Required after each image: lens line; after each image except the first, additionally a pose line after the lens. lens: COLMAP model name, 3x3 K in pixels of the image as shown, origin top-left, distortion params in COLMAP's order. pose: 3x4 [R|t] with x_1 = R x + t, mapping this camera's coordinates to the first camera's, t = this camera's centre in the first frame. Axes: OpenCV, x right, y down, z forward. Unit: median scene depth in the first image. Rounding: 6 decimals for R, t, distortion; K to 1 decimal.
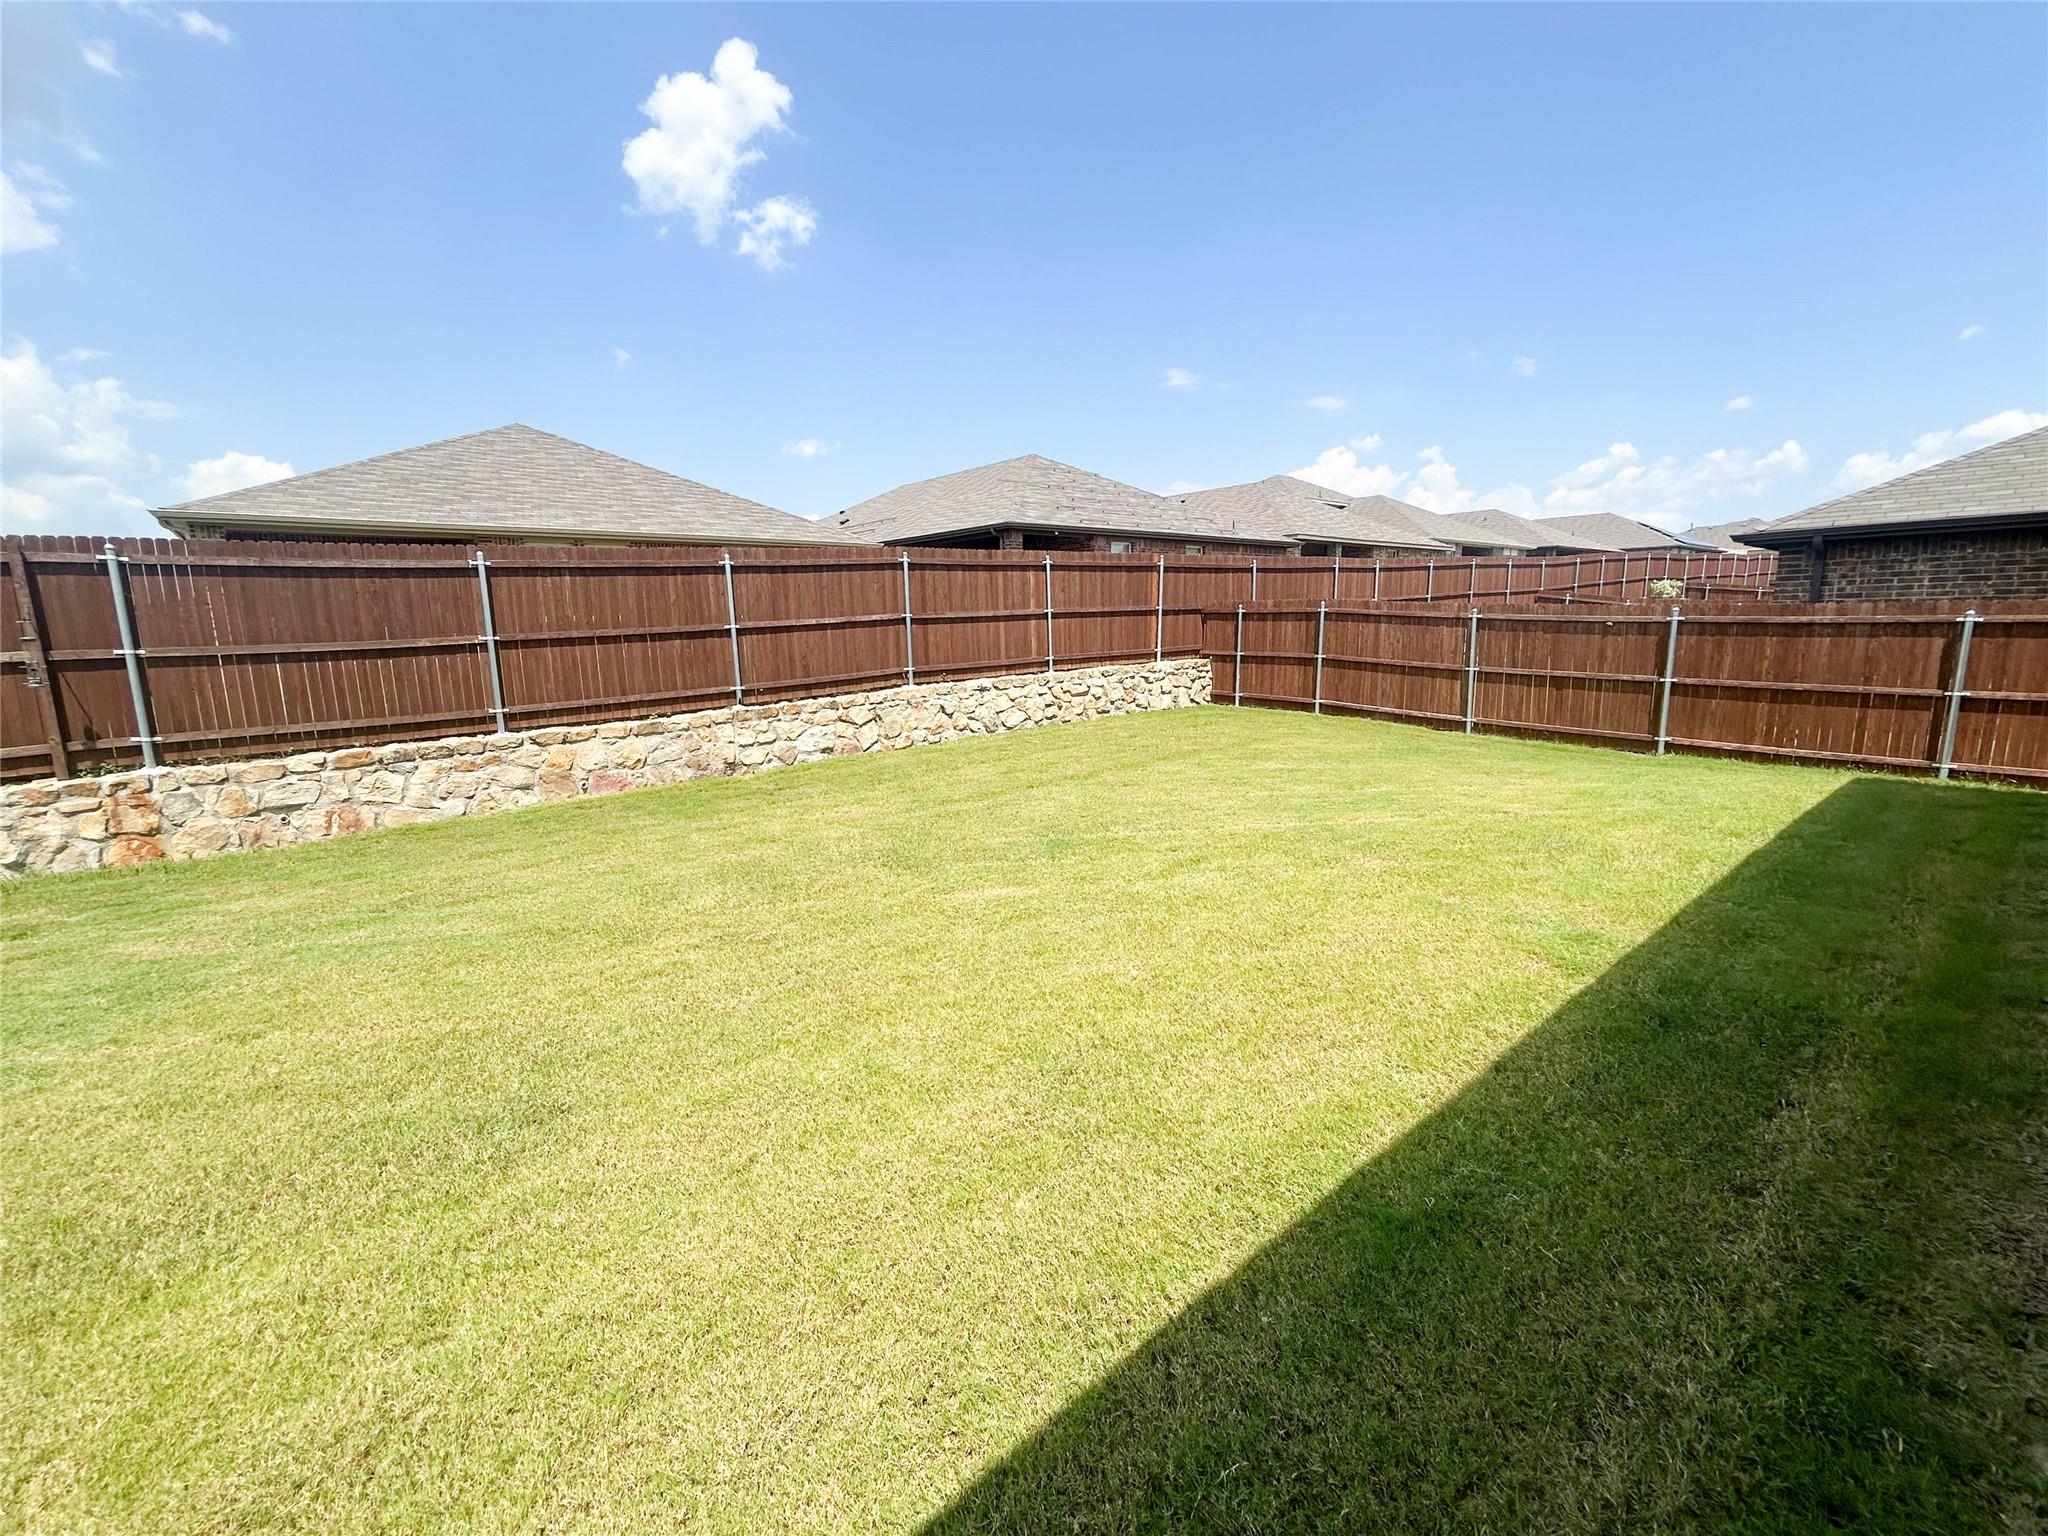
lens RADIAL K [[828.2, 0, 1024.0], [0, 828.2, 768.0], [0, 0, 1]] dist [-0.000242, -0.001014]
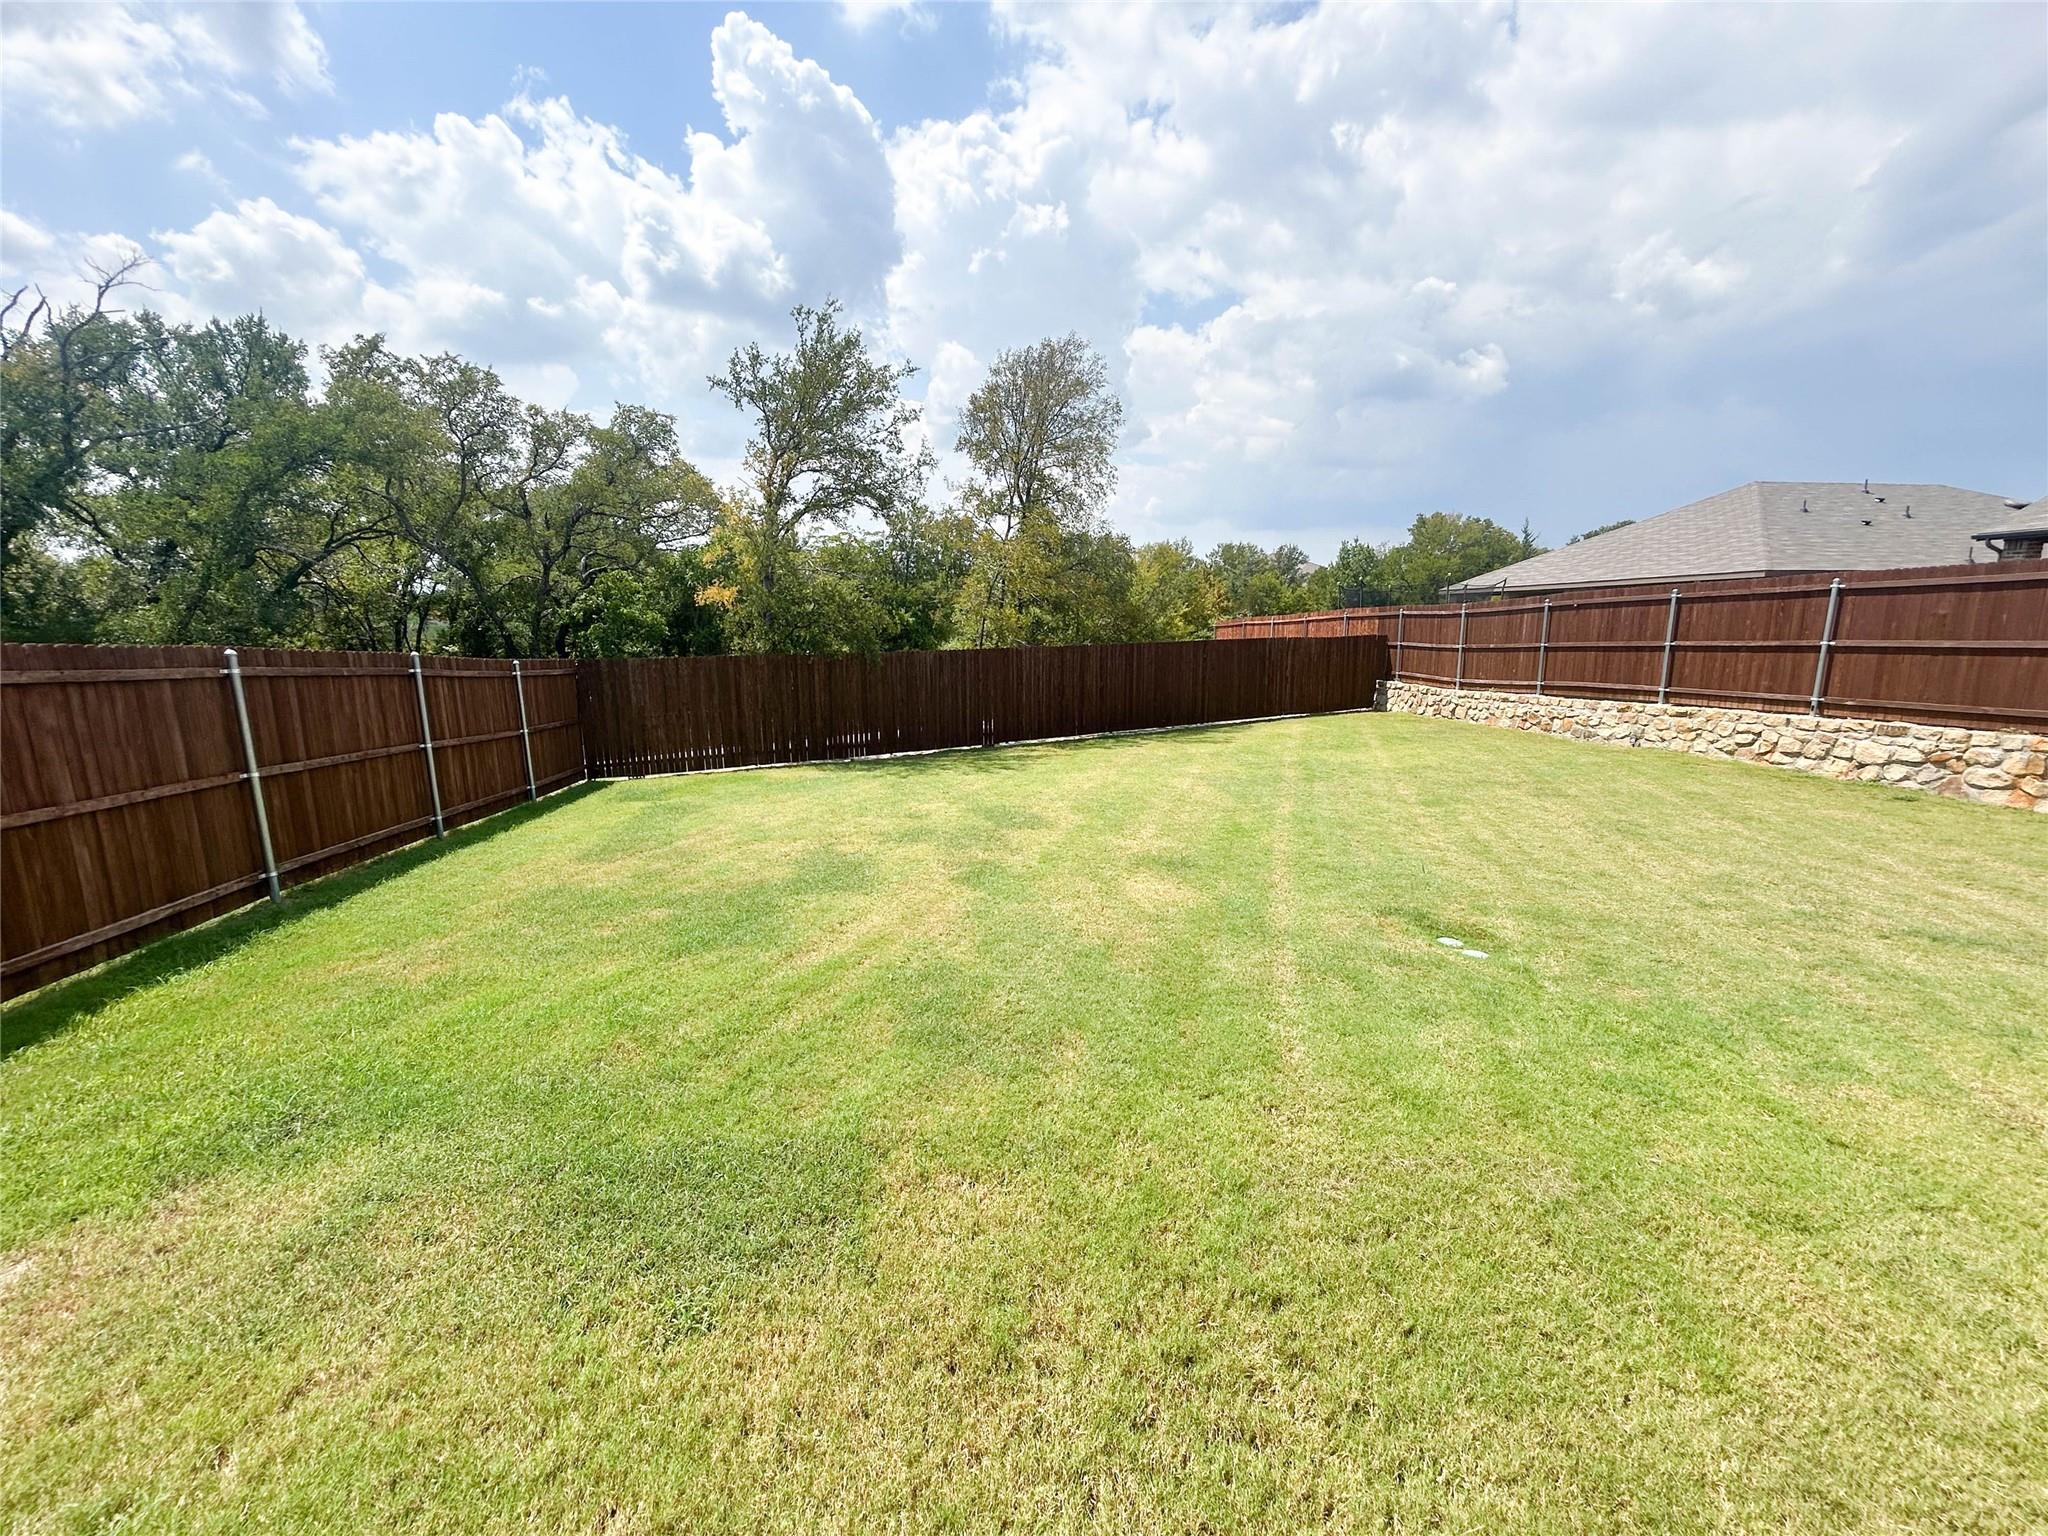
lens RADIAL K [[828.2, 0, 1024.0], [0, 828.2, 768.0], [0, 0, 1]] dist [-0.000242, -0.001014]
pose [[-0.588856, 0.158475, -0.792549, 1.252183], [-0.112975, 0.954823, 0.274861, -0.218243], [0.800303, 0.251392, -0.544350, 0.893889]]
